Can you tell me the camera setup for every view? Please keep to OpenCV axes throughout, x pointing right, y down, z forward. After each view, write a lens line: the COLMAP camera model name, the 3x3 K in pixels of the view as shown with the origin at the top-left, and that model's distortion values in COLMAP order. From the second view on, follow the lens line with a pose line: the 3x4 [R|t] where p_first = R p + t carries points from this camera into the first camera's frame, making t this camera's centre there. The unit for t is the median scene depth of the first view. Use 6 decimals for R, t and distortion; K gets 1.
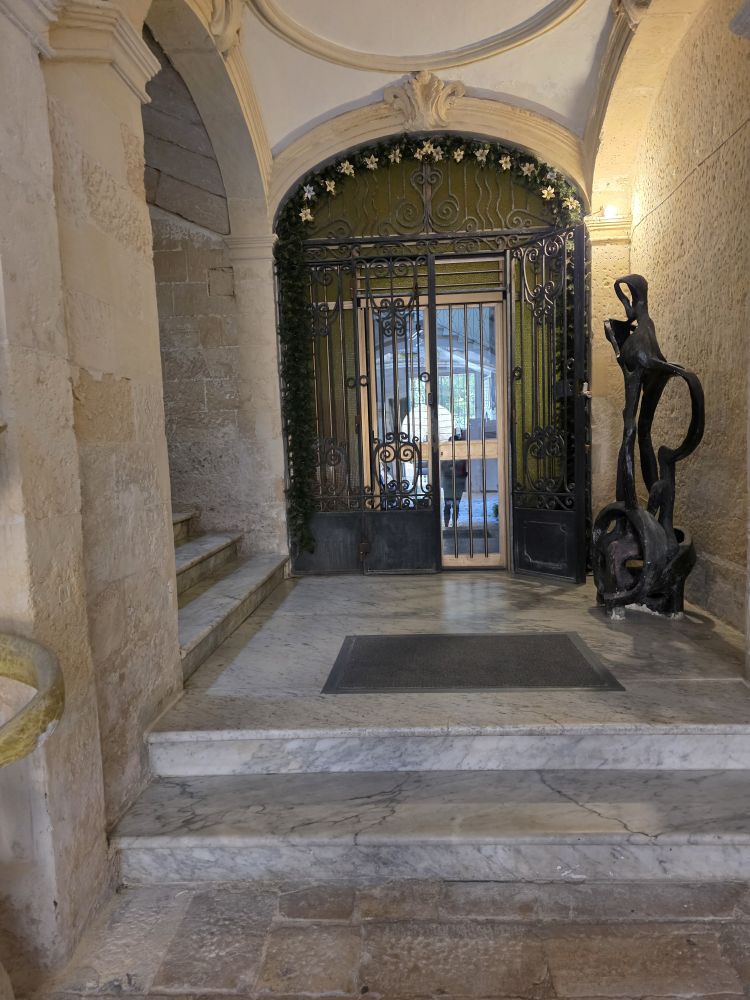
lens RADIAL K [[665.1, 0, 378.6], [0, 665.1, 499.5], [0, 0, 1]] dist [0.044793, -0.039136]
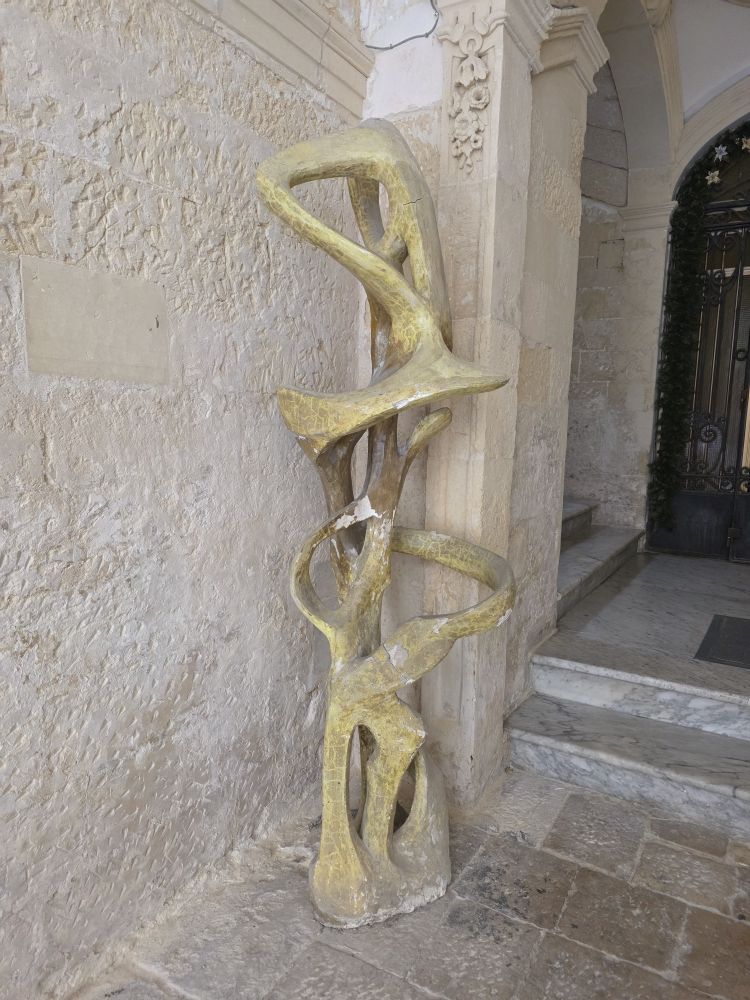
lens RADIAL K [[665.1, 0, 372.4], [0, 665.1, 502.7], [0, 0, 1]] dist [0.044793, -0.039136]
pose [[0.882029, 0.114306, -0.457119, -0.082009], [-0.095288, 0.993356, 0.064535, 0.035757], [0.461459, -0.013364, 0.887061, -0.146556]]
